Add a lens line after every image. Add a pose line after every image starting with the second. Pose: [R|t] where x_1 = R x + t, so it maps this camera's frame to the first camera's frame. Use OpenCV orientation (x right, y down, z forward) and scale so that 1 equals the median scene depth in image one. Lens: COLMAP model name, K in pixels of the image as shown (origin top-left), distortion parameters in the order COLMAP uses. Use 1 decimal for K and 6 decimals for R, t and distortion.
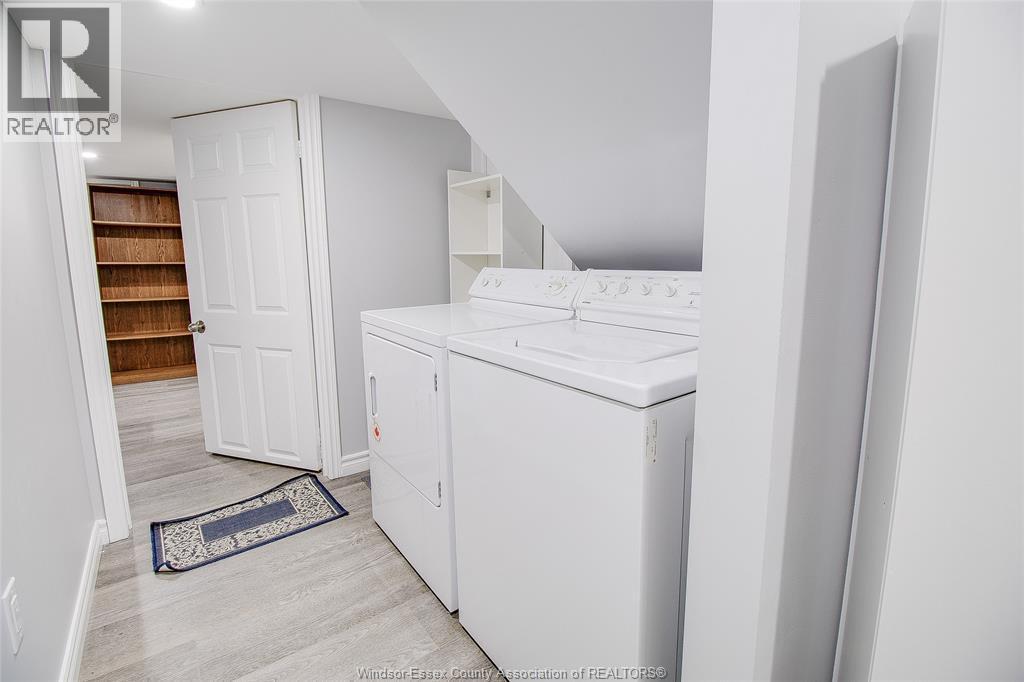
lens RADIAL K [[471.1, 0, 509.3], [0, 471.1, 317.5], [0, 0, 1]] dist [-0.017959, 0.000057]
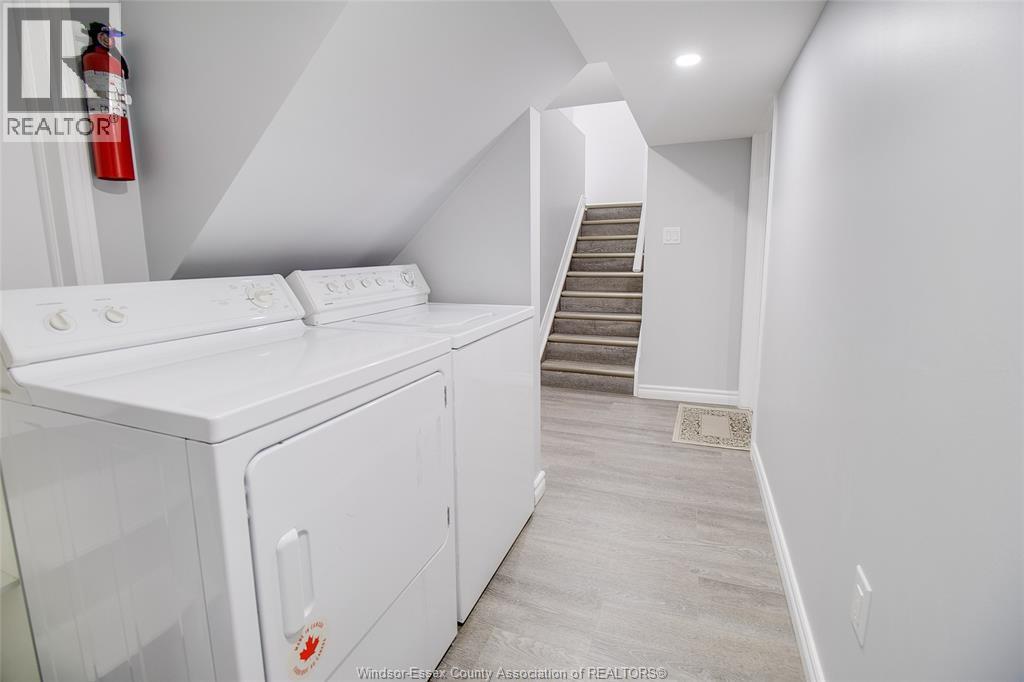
lens RADIAL K [[471.1, 0, 509.3], [0, 471.1, 317.5], [0, 0, 1]] dist [-0.017959, 0.000057]
pose [[-0.515077, -0.111275, 0.849890, -0.933787], [0.128400, 0.970333, 0.204861, -0.169713], [-0.847472, 0.214645, -0.485508, 1.264805]]
